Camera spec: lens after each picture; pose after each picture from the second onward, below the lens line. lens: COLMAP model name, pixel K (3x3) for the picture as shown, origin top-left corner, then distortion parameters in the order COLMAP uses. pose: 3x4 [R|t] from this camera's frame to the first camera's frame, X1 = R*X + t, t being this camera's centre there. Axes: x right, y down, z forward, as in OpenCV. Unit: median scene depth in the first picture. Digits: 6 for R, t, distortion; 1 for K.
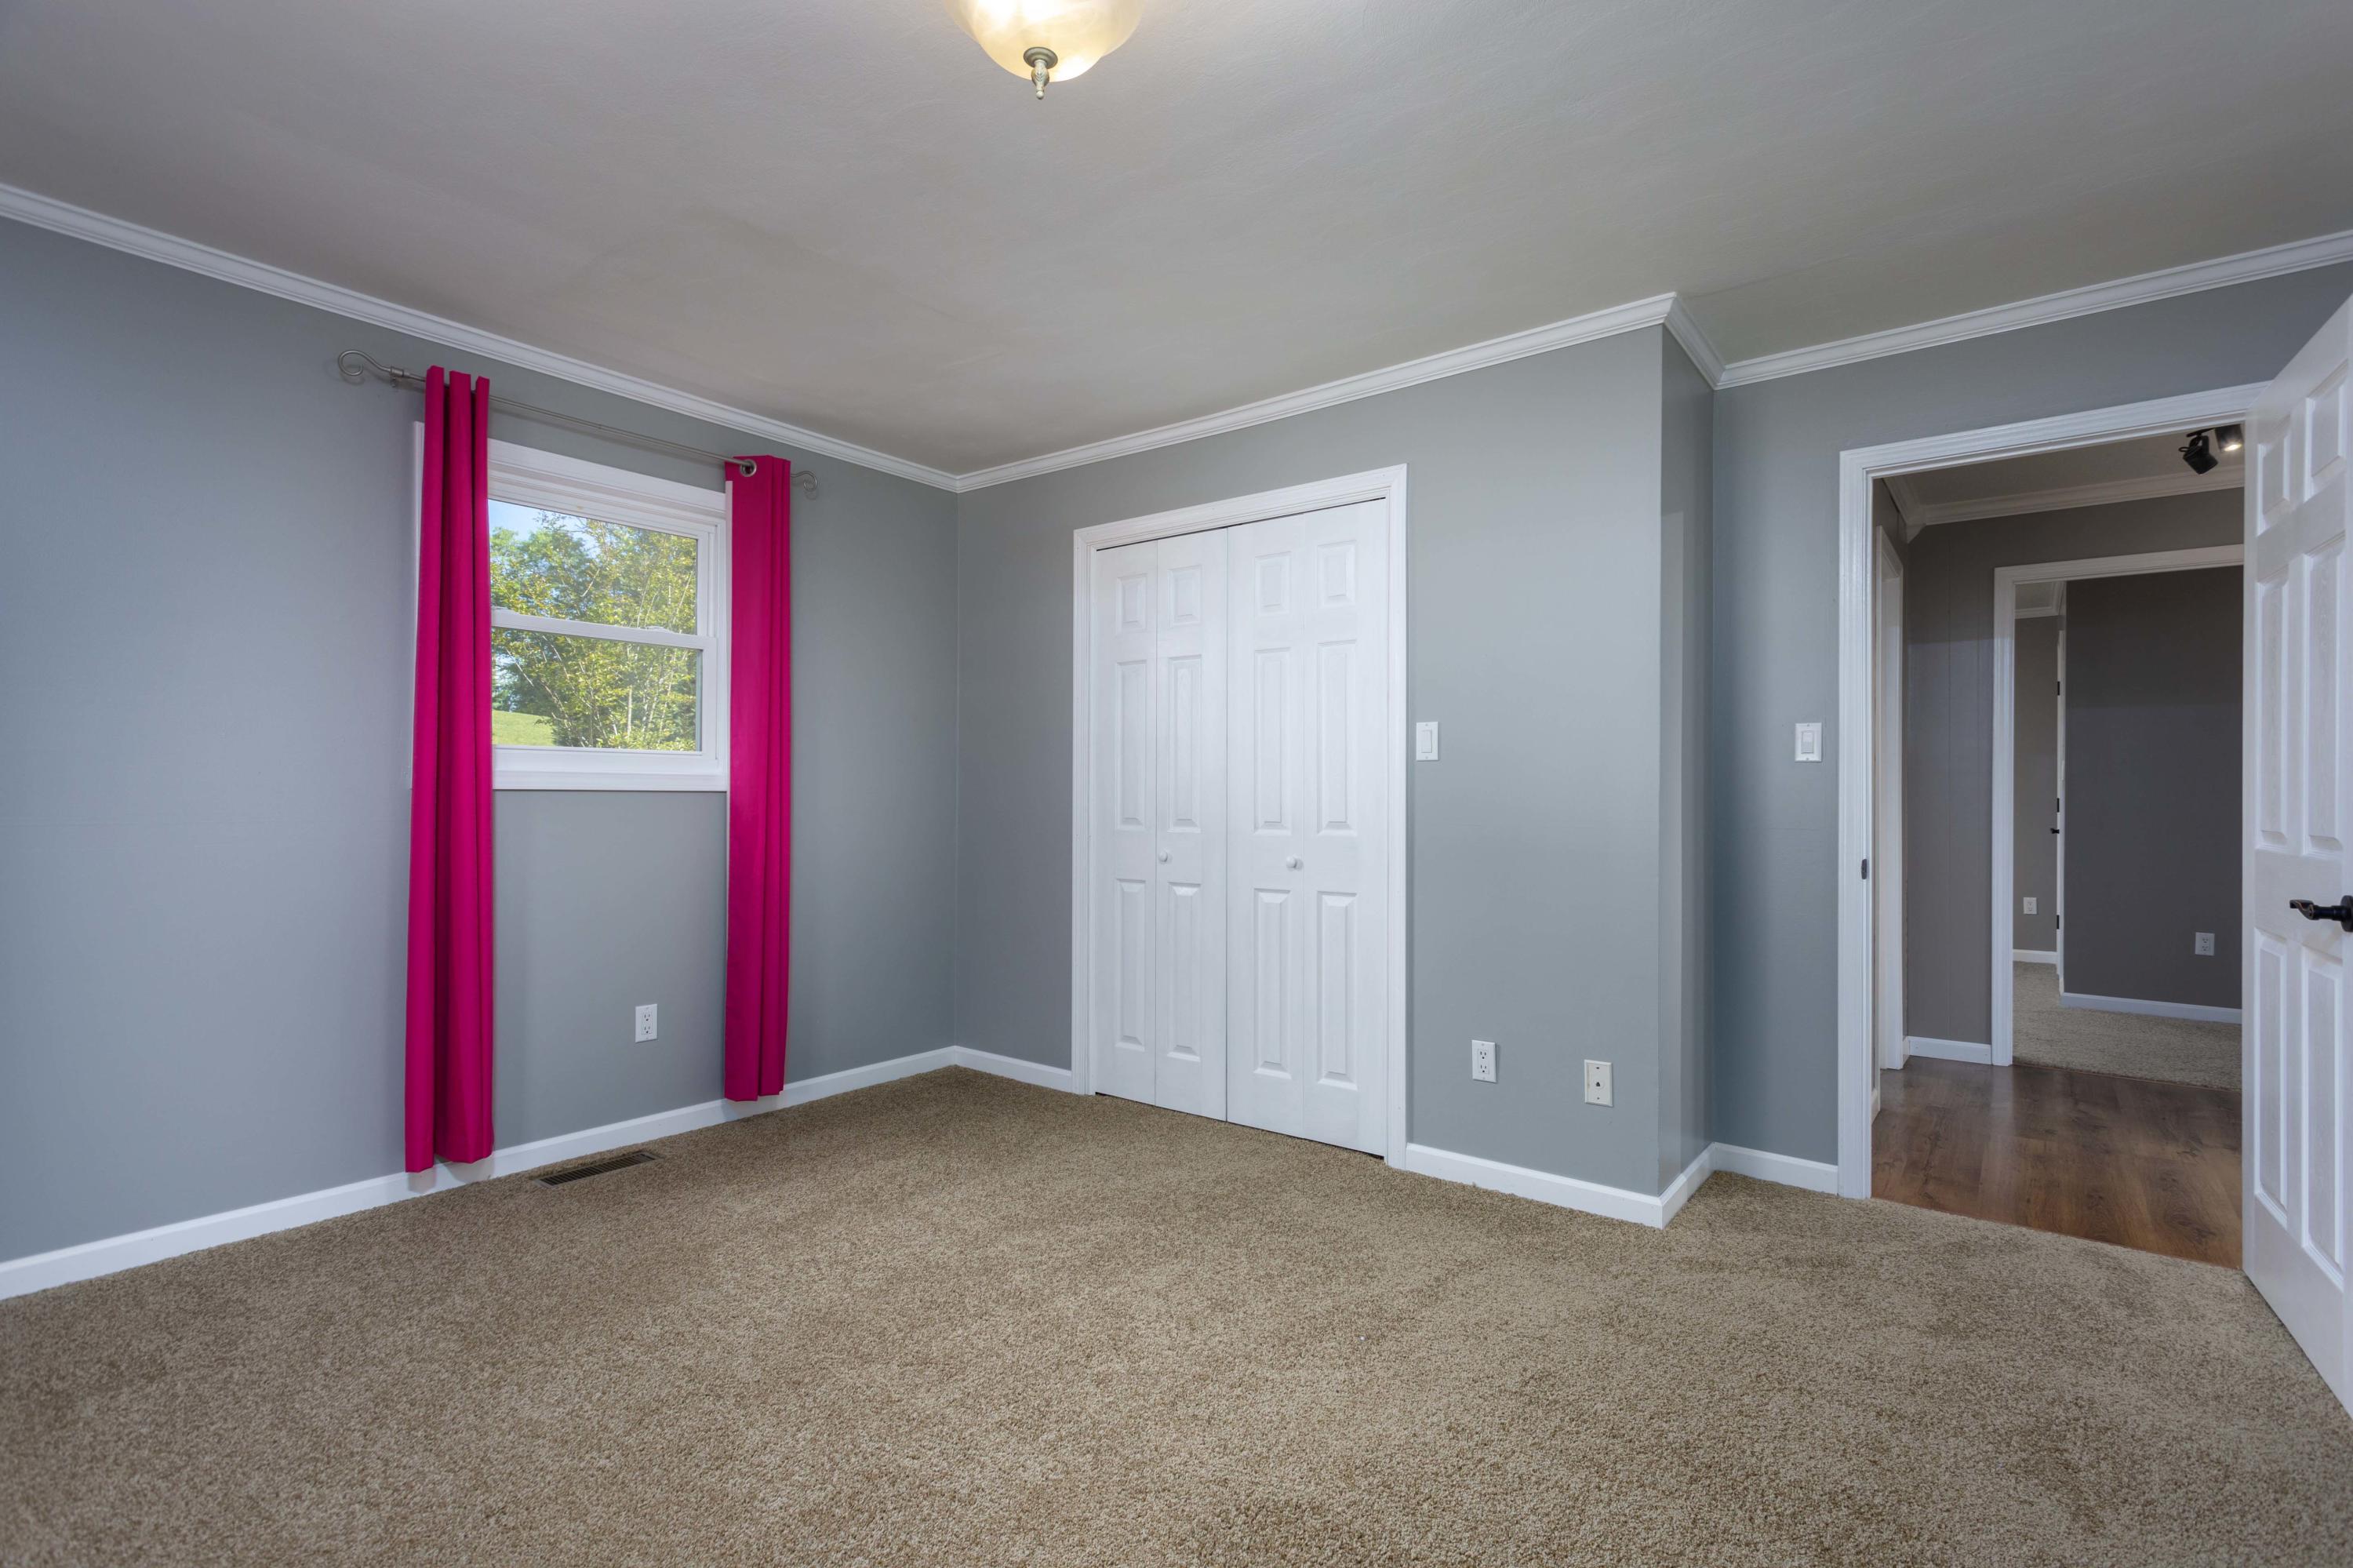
lens RADIAL K [[1082.0, 0, 1175.5], [0, 1082.0, 796.7], [0, 0, 1]] dist [0.000710, 0.000046]
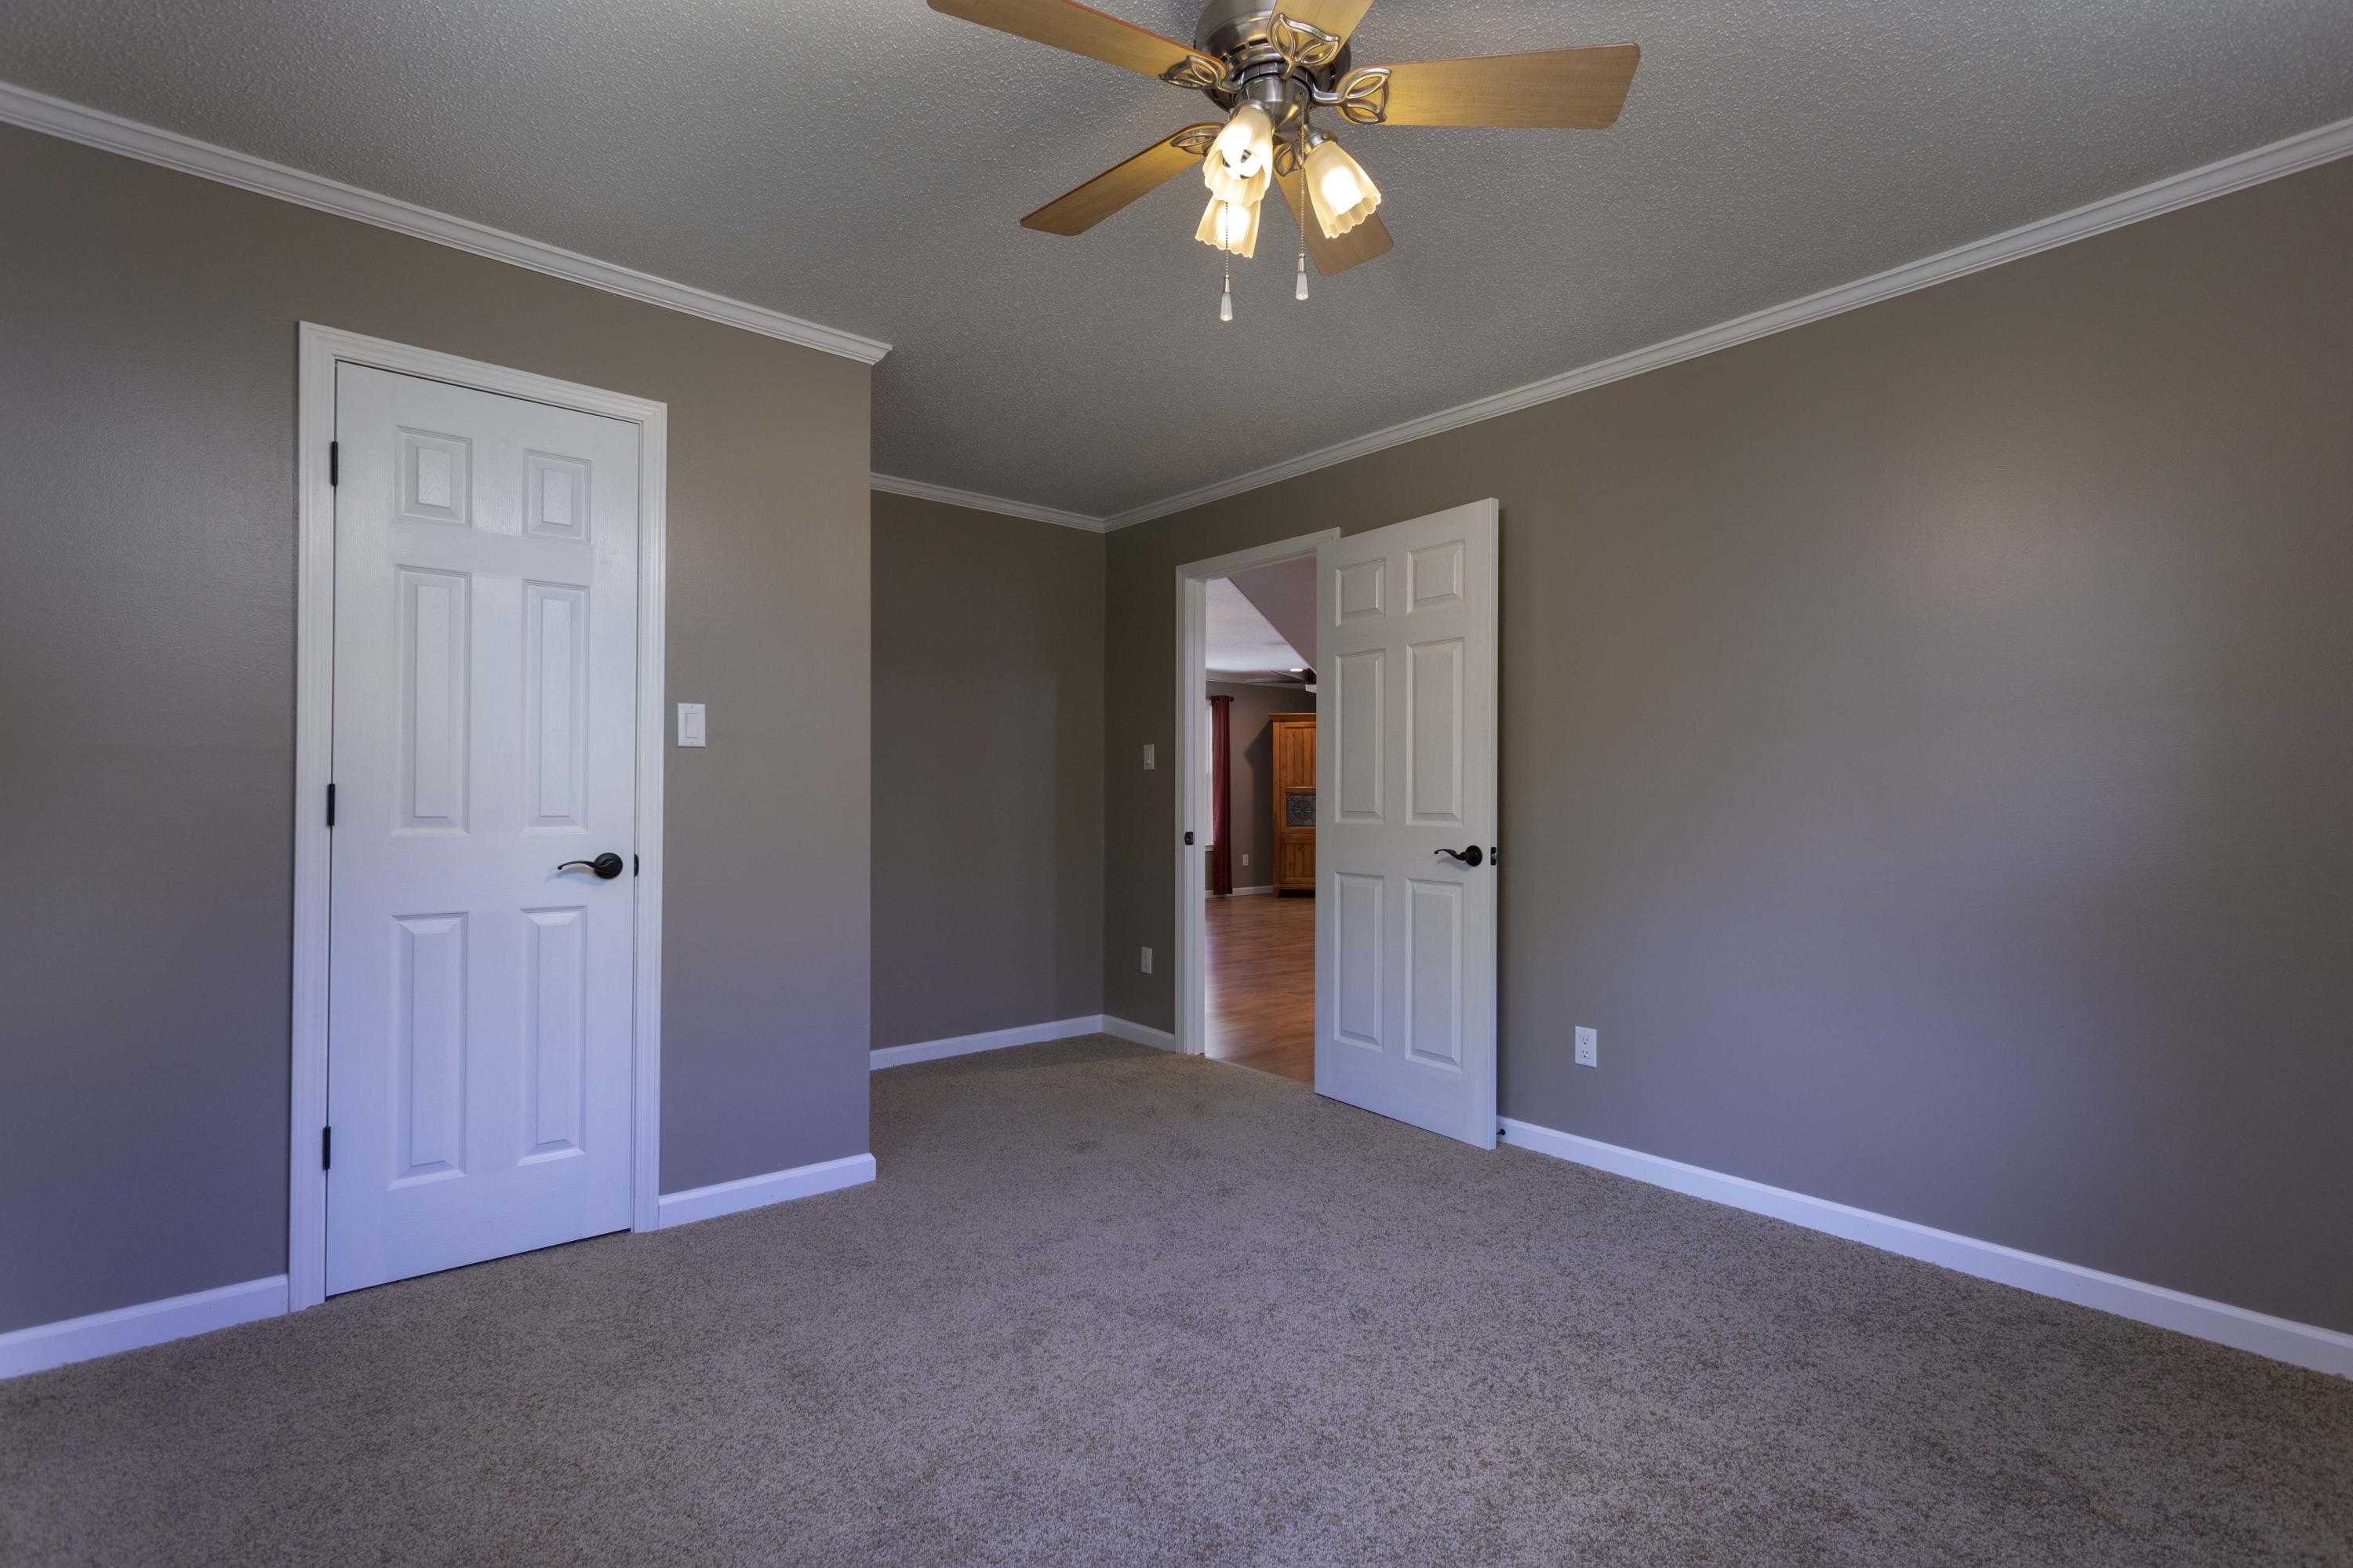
lens RADIAL K [[1082.0, 0, 1175.5], [0, 1082.0, 796.7], [0, 0, 1]] dist [0.000710, 0.000046]
pose [[0.205701, 0.006859, 0.978591, -0.541947], [-0.005543, 0.999968, -0.005844, 0.009461], [-0.978599, -0.004222, 0.205732, 0.437519]]
